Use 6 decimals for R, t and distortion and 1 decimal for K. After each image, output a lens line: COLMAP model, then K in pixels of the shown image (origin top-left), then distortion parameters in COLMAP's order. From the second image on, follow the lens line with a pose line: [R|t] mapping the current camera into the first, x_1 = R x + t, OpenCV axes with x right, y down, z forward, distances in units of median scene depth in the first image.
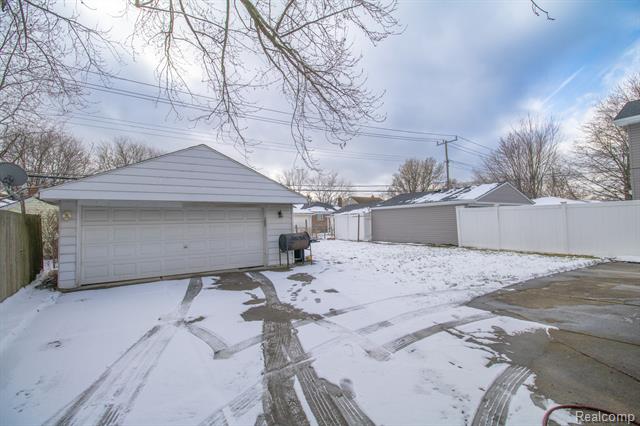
lens RADIAL K [[300.4, 0, 323.5], [0, 300.4, 212.9], [0, 0, 1]] dist [-0.011735, -0.006433]
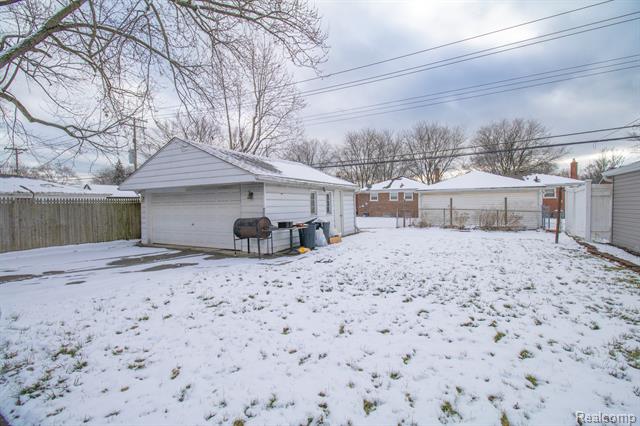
lens RADIAL K [[300.4, 0, 319.3], [0, 300.4, 214.1], [0, 0, 1]] dist [-0.011735, -0.006433]
pose [[0.467927, 0.038892, -0.882911, 0.759188], [0.028616, 0.997841, 0.059121, 0.014119], [0.883304, -0.052930, 0.465803, 0.796223]]
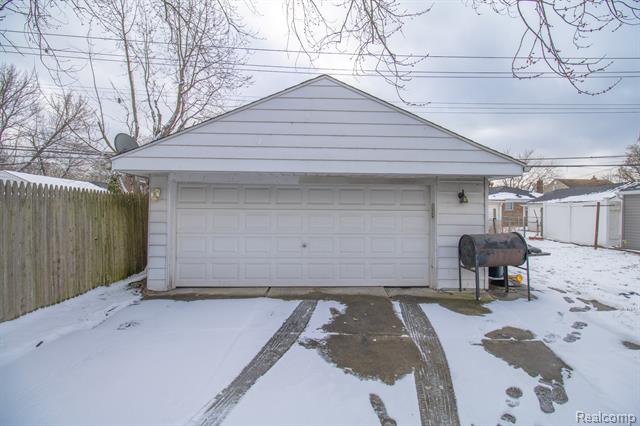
lens RADIAL K [[300.4, 0, 324.4], [0, 300.4, 208.9], [0, 0, 1]] dist [-0.011735, -0.006433]
pose [[0.854865, 0.026963, -0.518149, -0.078646], [-0.012287, 0.999421, 0.031737, 0.012025], [0.518705, -0.020764, 0.854701, 0.418889]]
